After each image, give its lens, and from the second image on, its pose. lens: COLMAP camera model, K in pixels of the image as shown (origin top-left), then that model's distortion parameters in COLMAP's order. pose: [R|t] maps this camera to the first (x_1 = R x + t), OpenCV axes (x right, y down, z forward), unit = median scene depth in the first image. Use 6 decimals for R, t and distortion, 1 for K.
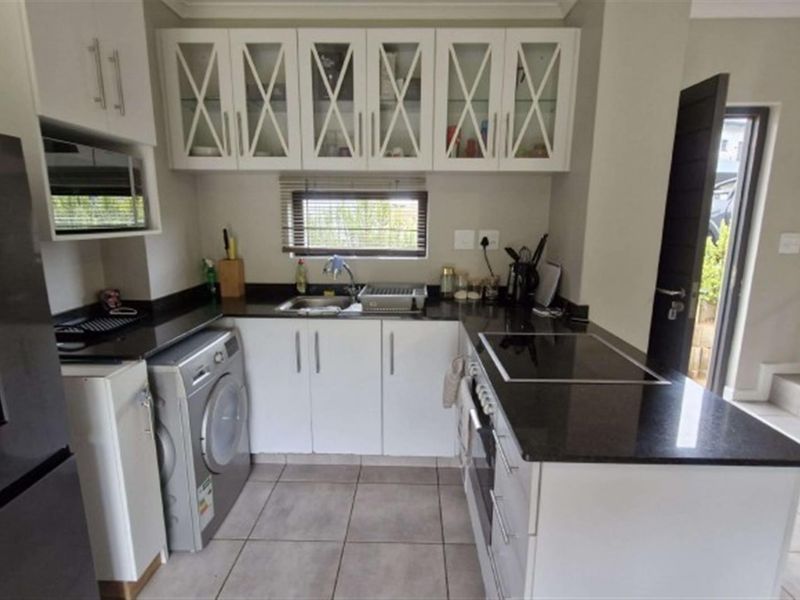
lens RADIAL K [[442.0, 0, 406.6], [0, 442.0, 310.2], [0, 0, 1]] dist [0.004841, -0.004002]
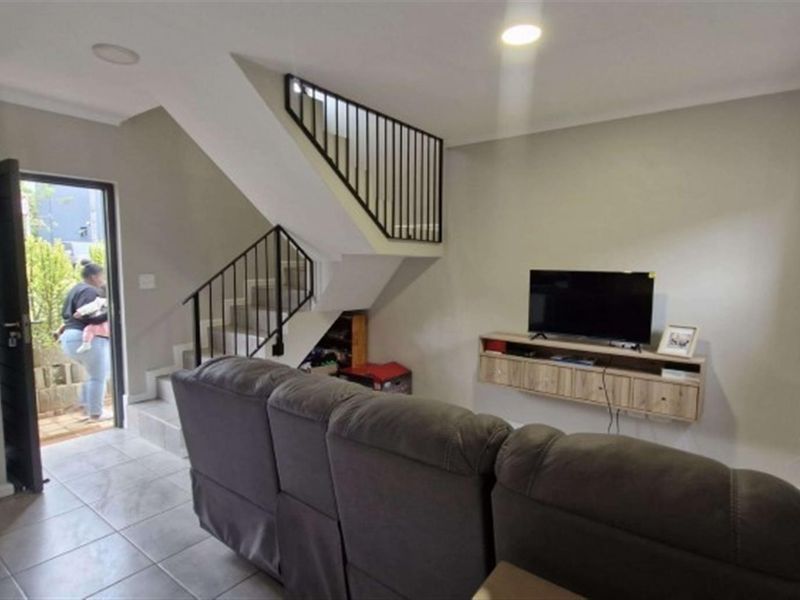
lens RADIAL K [[457.8, 0, 412.5], [0, 457.8, 306.7], [0, 0, 1]] dist [0.009301, 0.001685]
pose [[0.583675, -0.078496, 0.808184, 0.198015], [0.161301, 0.986689, -0.020660, 0.102851], [-0.795805, 0.142420, 0.588567, -0.565293]]
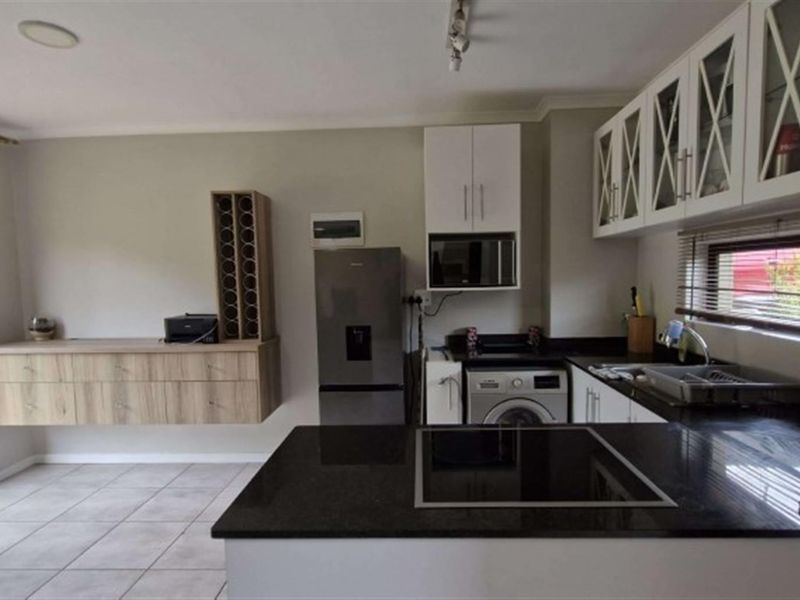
lens RADIAL K [[442.0, 0, 405.4], [0, 442.0, 307.1], [0, 0, 1]] dist [0.004841, -0.004002]
pose [[-0.020481, 0.070726, -0.997285, 0.727682], [-0.188693, 0.979295, 0.073325, -0.123077], [0.981823, 0.189682, -0.006711, 0.535530]]
